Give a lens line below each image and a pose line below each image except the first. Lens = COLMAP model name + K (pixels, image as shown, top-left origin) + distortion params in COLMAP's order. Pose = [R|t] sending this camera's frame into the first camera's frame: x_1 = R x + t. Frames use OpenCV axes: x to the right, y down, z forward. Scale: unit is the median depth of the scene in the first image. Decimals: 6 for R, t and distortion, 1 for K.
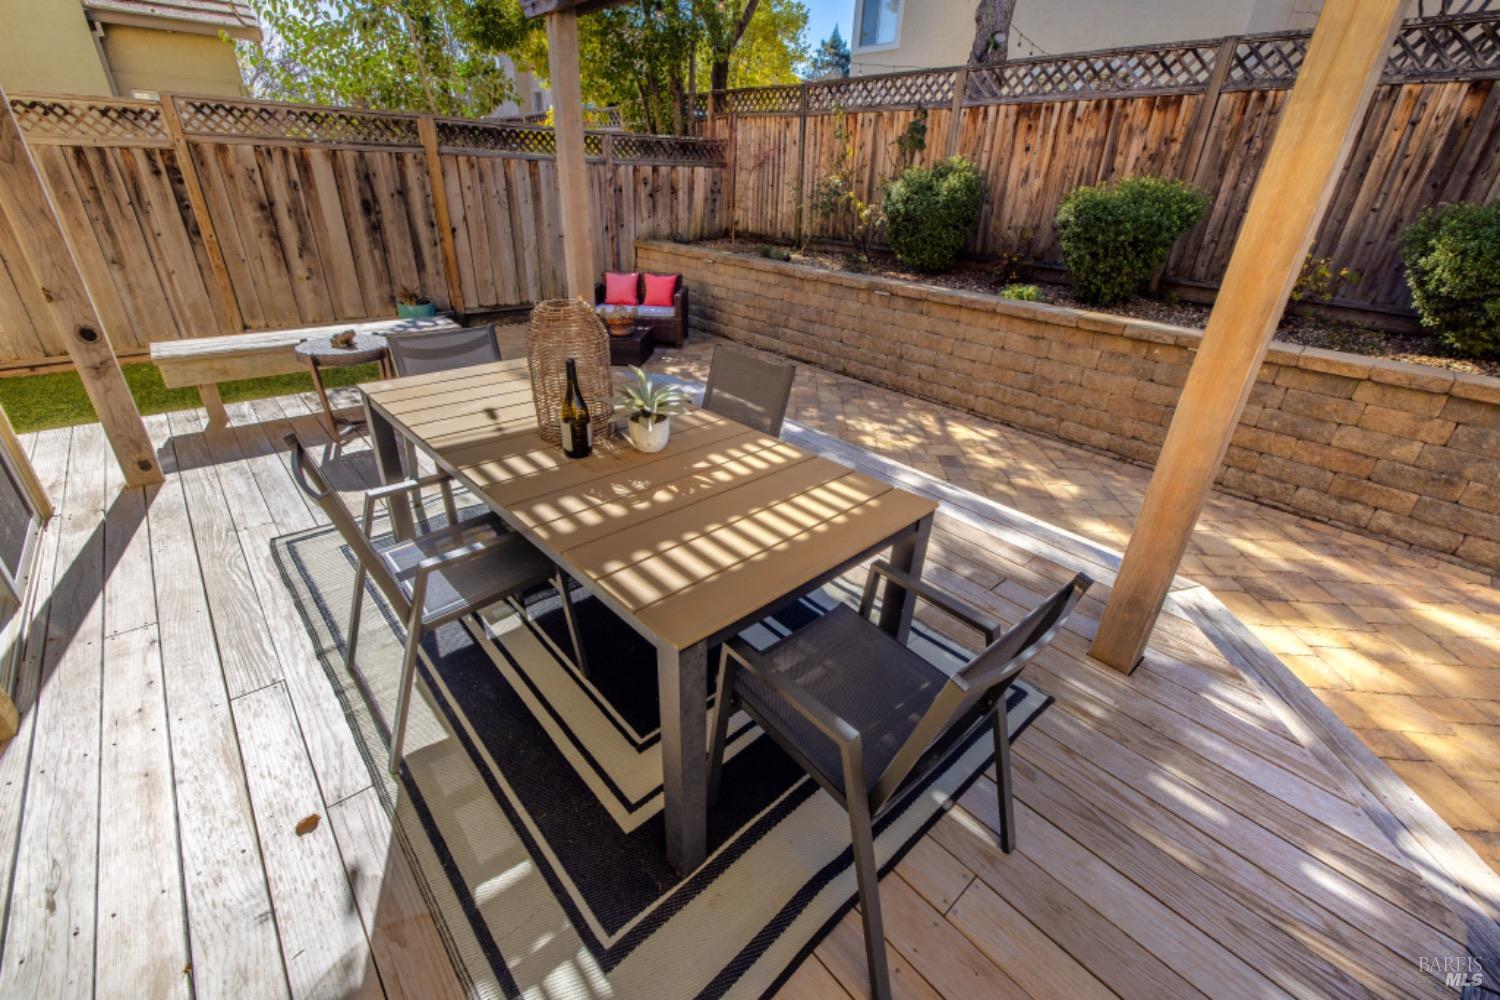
lens RADIAL K [[632.1, 0, 754.6], [0, 632.1, 489.5], [0, 0, 1]] dist [-0.002251, -0.000278]
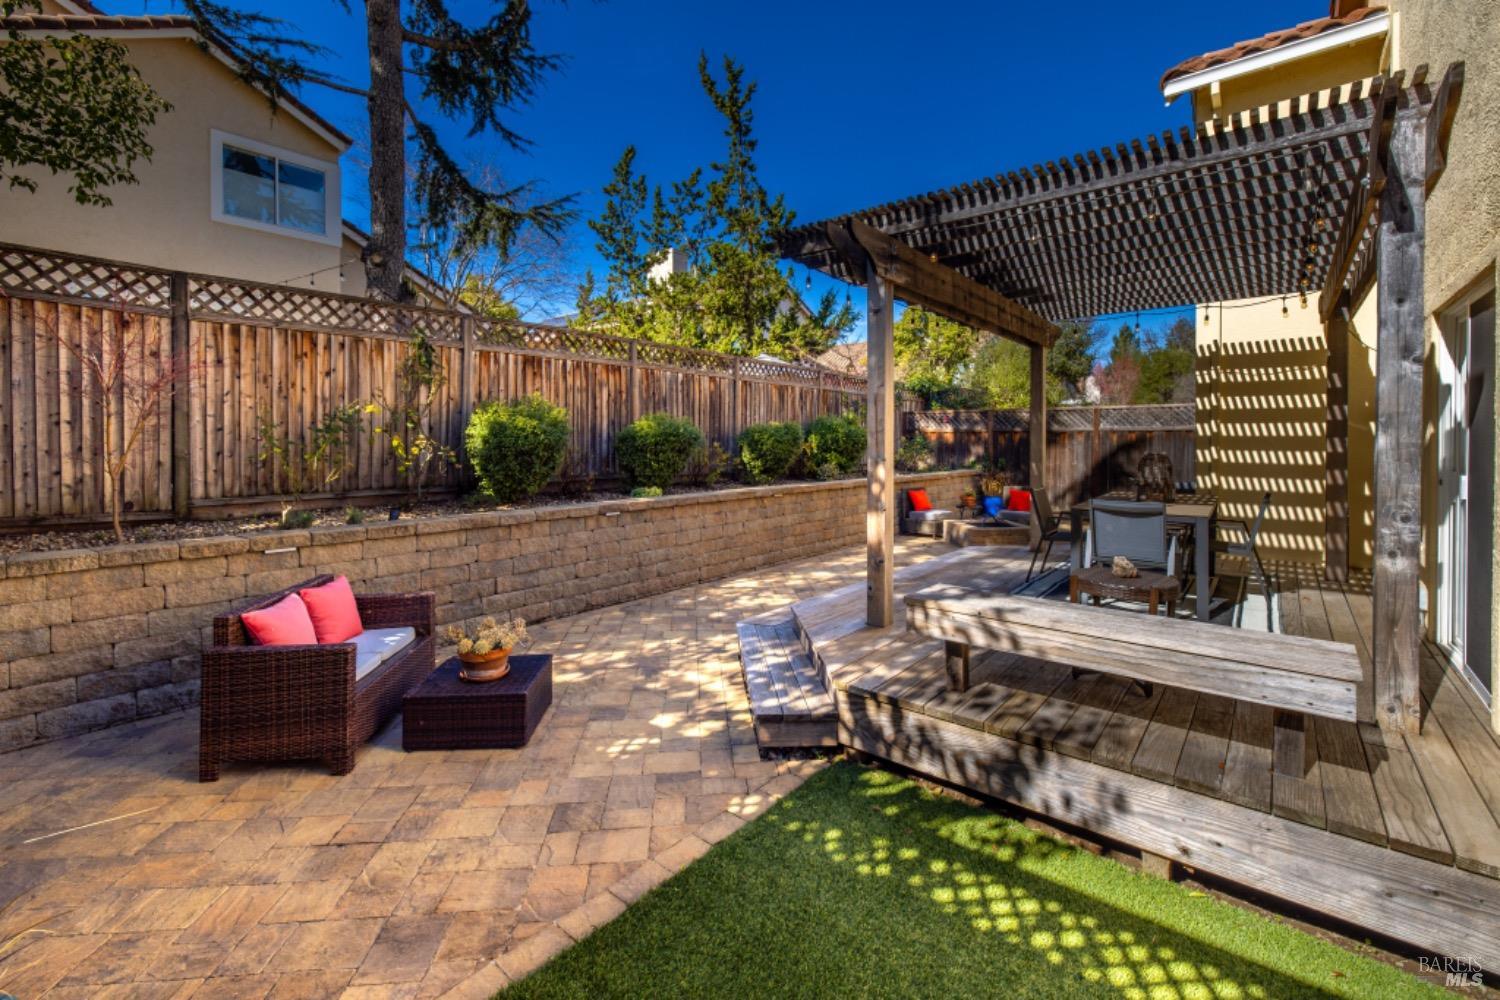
lens RADIAL K [[621.6, 0, 744.8], [0, 621.6, 493.2], [0, 0, 1]] dist [0.001204, 0.000131]
pose [[-0.129662, -0.120538, 0.984204, -0.810957], [0.431846, 0.886637, 0.165481, -0.406593], [-0.892579, 0.446481, -0.062909, 0.838353]]
